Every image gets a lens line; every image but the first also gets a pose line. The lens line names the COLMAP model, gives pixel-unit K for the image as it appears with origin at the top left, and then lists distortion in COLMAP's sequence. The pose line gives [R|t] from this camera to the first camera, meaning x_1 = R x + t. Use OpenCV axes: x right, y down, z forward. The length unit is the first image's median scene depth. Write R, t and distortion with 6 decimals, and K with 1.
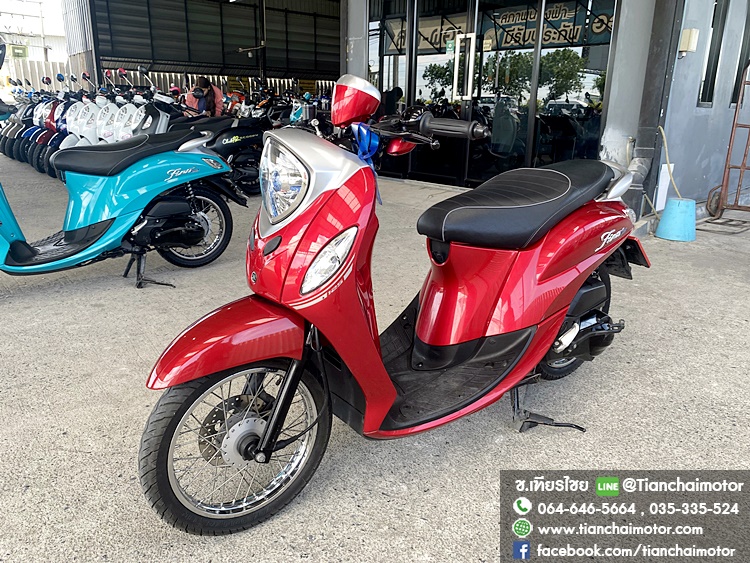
lens RADIAL K [[575.7, 0, 373.6], [0, 575.7, 277.8], [0, 0, 1]] dist [0.005491, 0.000366]
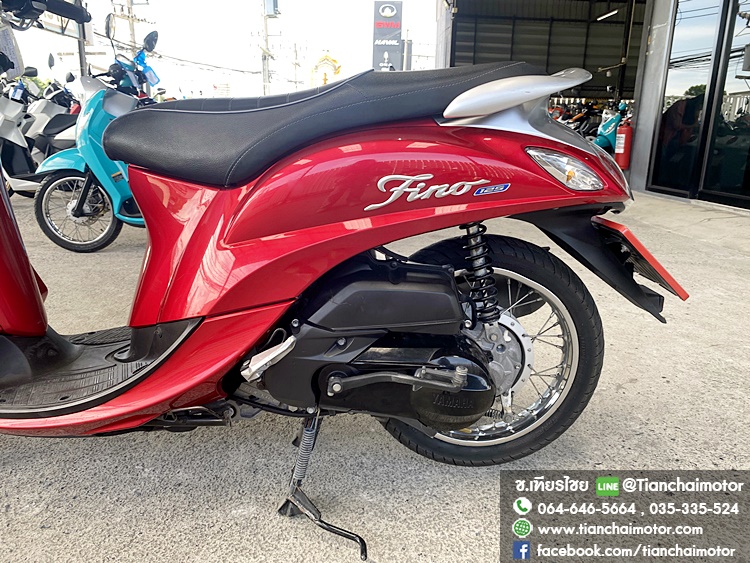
lens RADIAL K [[574.0, 0, 377.2], [0, 574.0, 278.0], [0, 0, 1]] dist [0.009799, -0.008010]
pose [[0.804826, 0.148286, -0.574688, 0.640098], [-0.178220, 0.983981, 0.004307, 0.008778], [0.566121, 0.098954, 0.818361, 0.548942]]
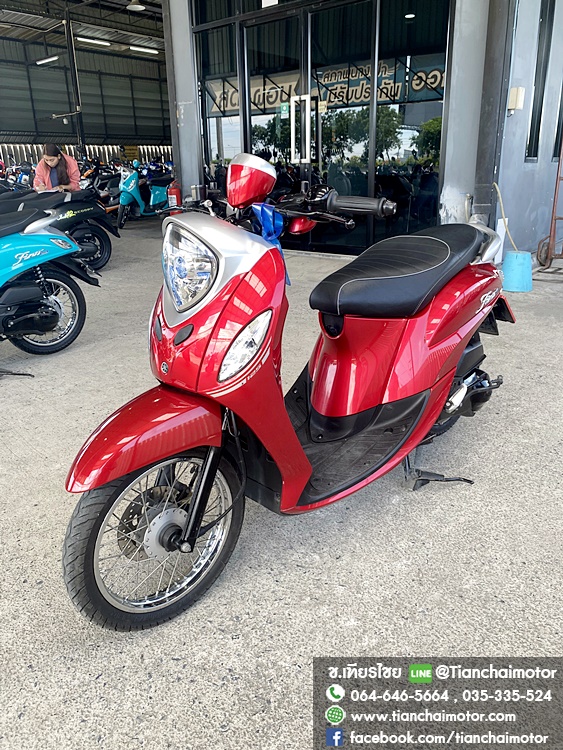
lens RADIAL K [[574.0, 0, 283.3], [0, 574.0, 369.0], [0, 0, 1]] dist [0.009799, -0.008010]
pose [[0.989011, -0.082129, 0.122934, -0.089560], [0.076321, 0.995766, 0.051237, -0.023286], [-0.126621, -0.041291, 0.991091, 0.006087]]
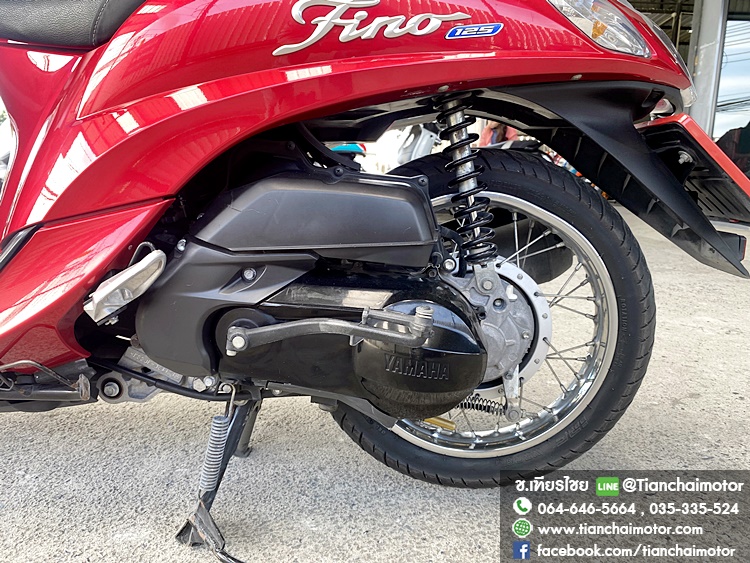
lens RADIAL K [[571.9, 0, 375.0], [0, 571.9, 281.5], [0, 0, 1]] dist [0.010667, -0.003121]
pose [[0.759164, 0.116137, -0.640455, 0.602841], [-0.197238, 0.978737, -0.056317, 0.081811], [0.620296, 0.169076, 0.765928, 0.742856]]
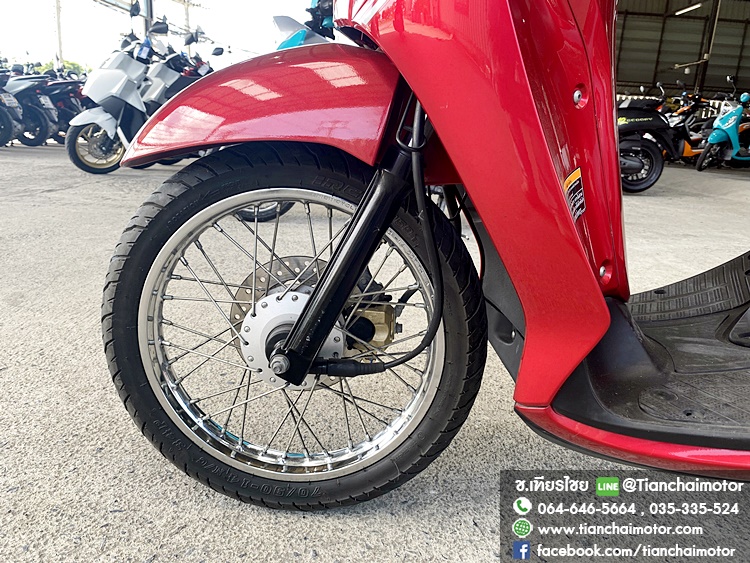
lens RADIAL K [[575.7, 0, 373.6], [0, 575.7, 277.8], [0, 0, 1]] dist [0.005491, 0.000366]
pose [[0.772221, 0.185273, -0.607740, 0.105913], [-0.222014, 0.974926, 0.015111, 0.151188], [0.595302, 0.123258, 0.793992, 0.459714]]
